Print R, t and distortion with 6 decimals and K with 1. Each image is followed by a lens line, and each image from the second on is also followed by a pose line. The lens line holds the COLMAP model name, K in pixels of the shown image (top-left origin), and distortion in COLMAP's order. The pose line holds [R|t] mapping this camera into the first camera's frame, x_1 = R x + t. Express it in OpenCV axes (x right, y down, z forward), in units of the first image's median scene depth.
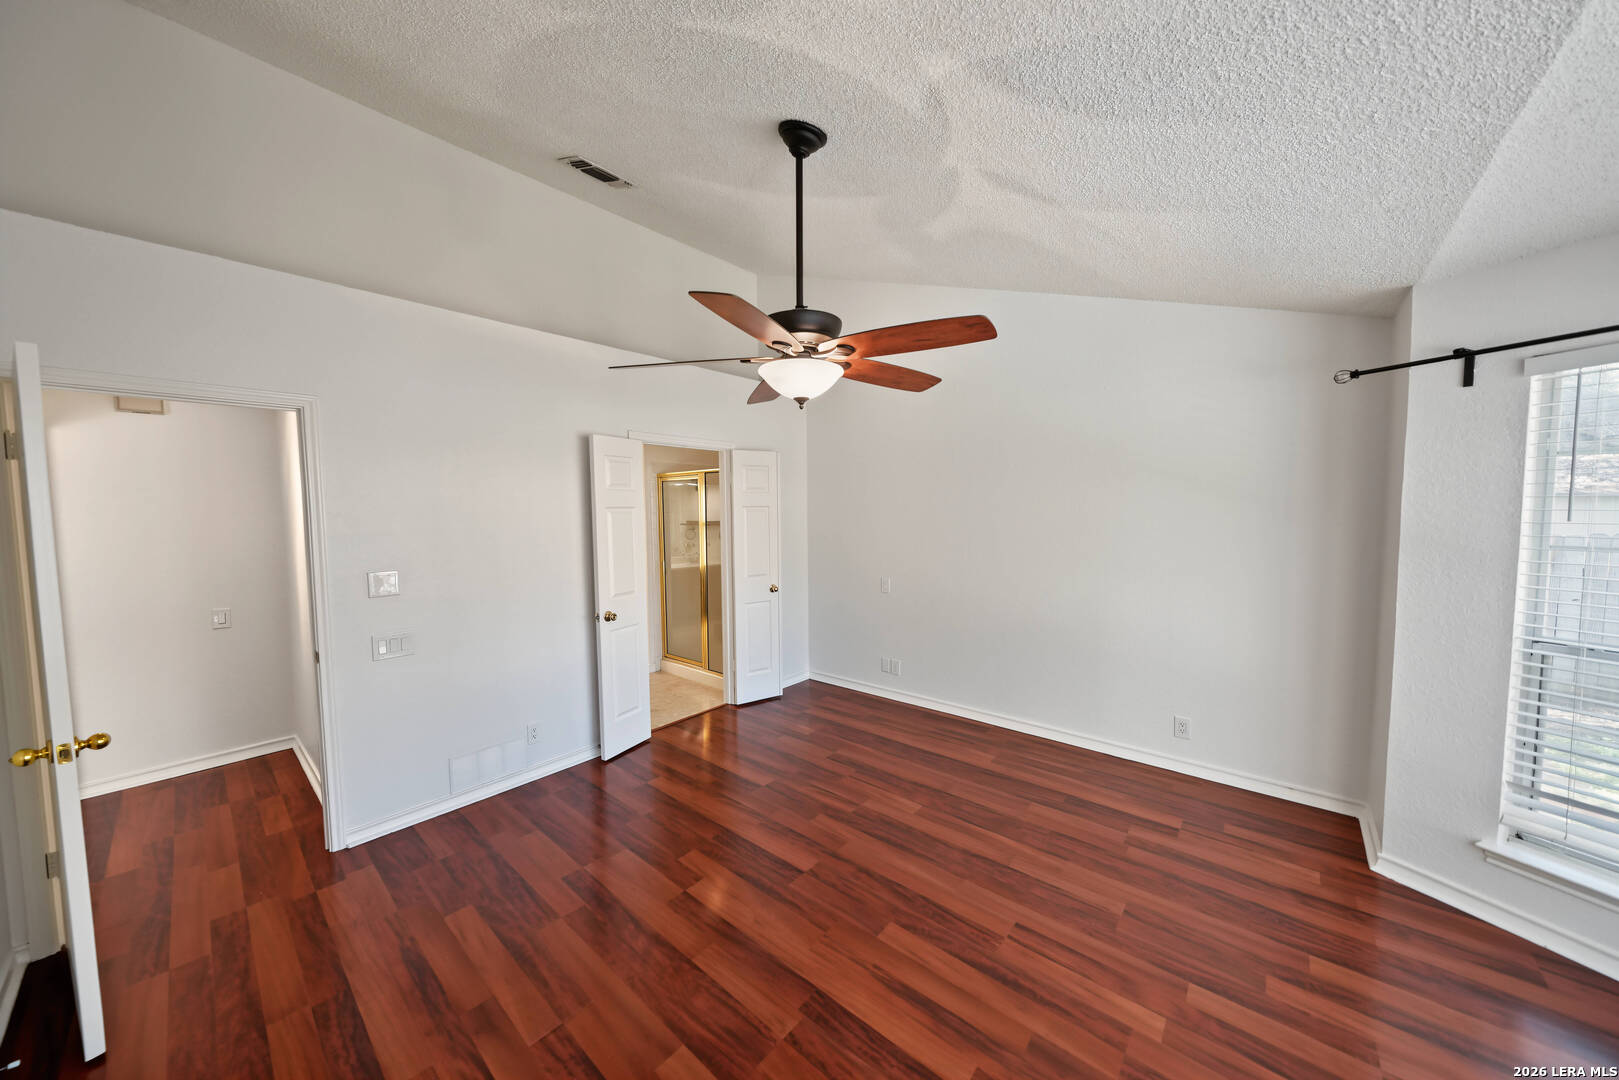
lens RADIAL K [[548.4, 0, 797.2], [0, 548.4, 542.7], [0, 0, 1]] dist [-0.002728, -0.000186]
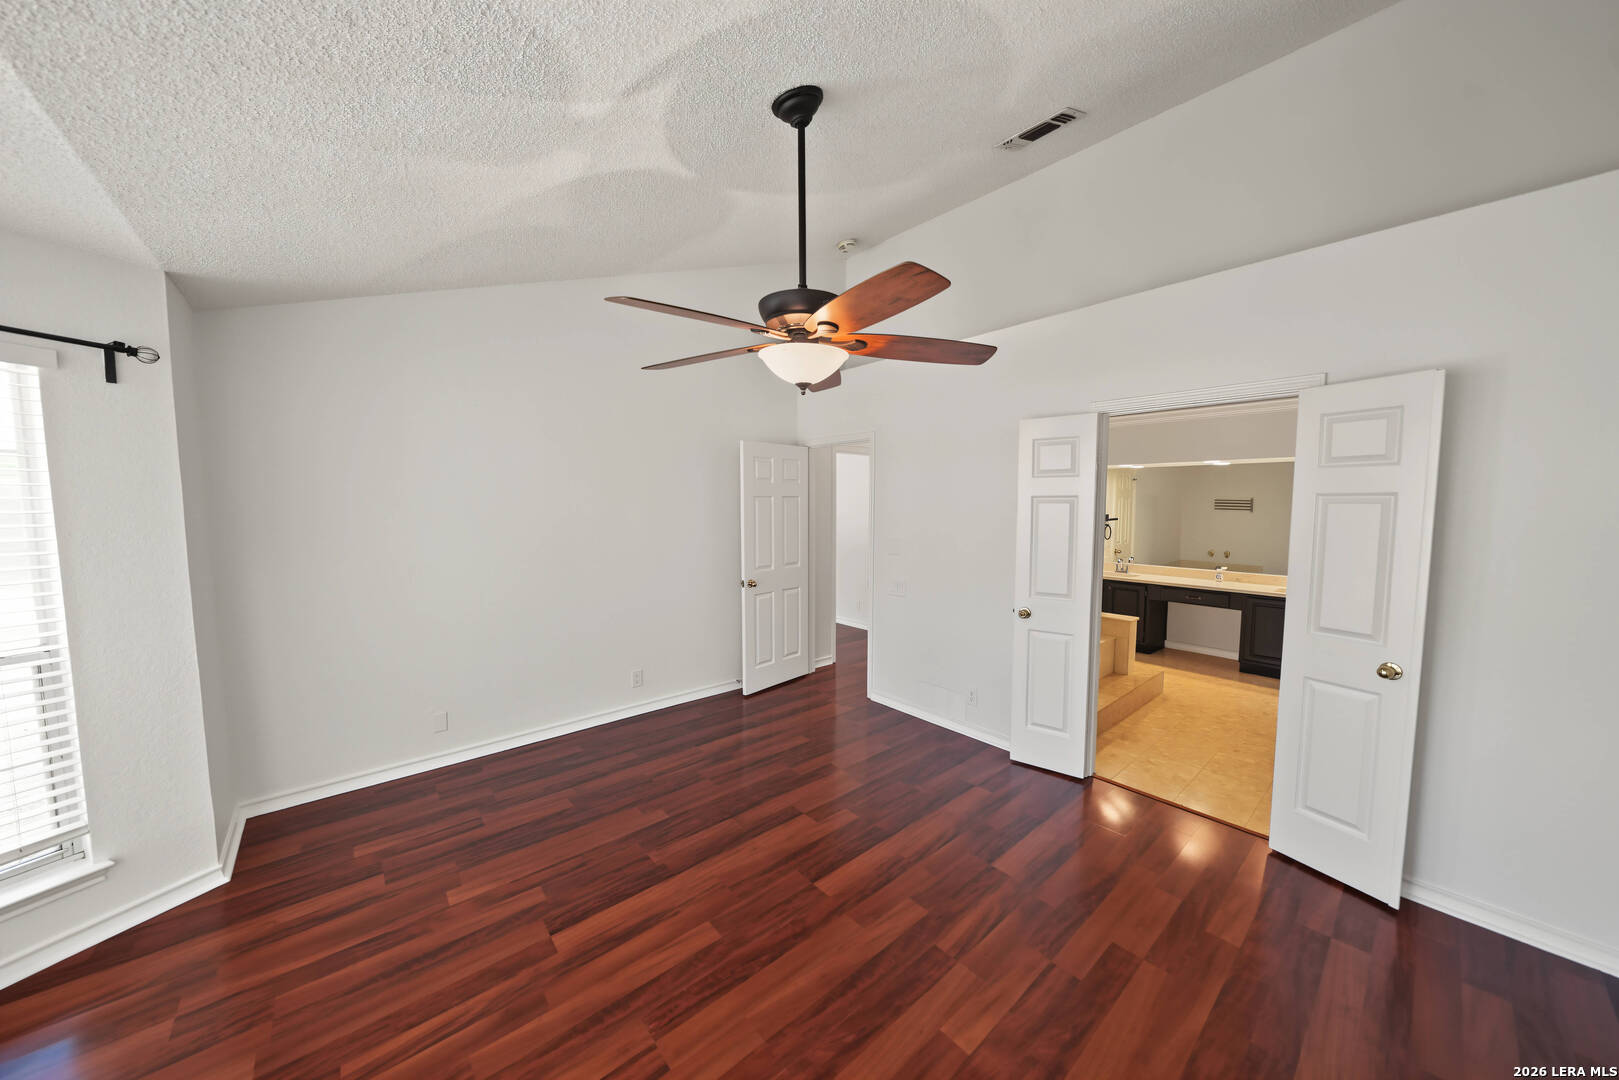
lens RADIAL K [[548.4, 0, 797.2], [0, 548.4, 542.7], [0, 0, 1]] dist [-0.002728, -0.000186]
pose [[-0.149543, 0.083083, -0.985258, 0.981774], [-0.061226, 0.993773, 0.093094, -0.074054], [0.986858, 0.074245, -0.143525, 1.161450]]
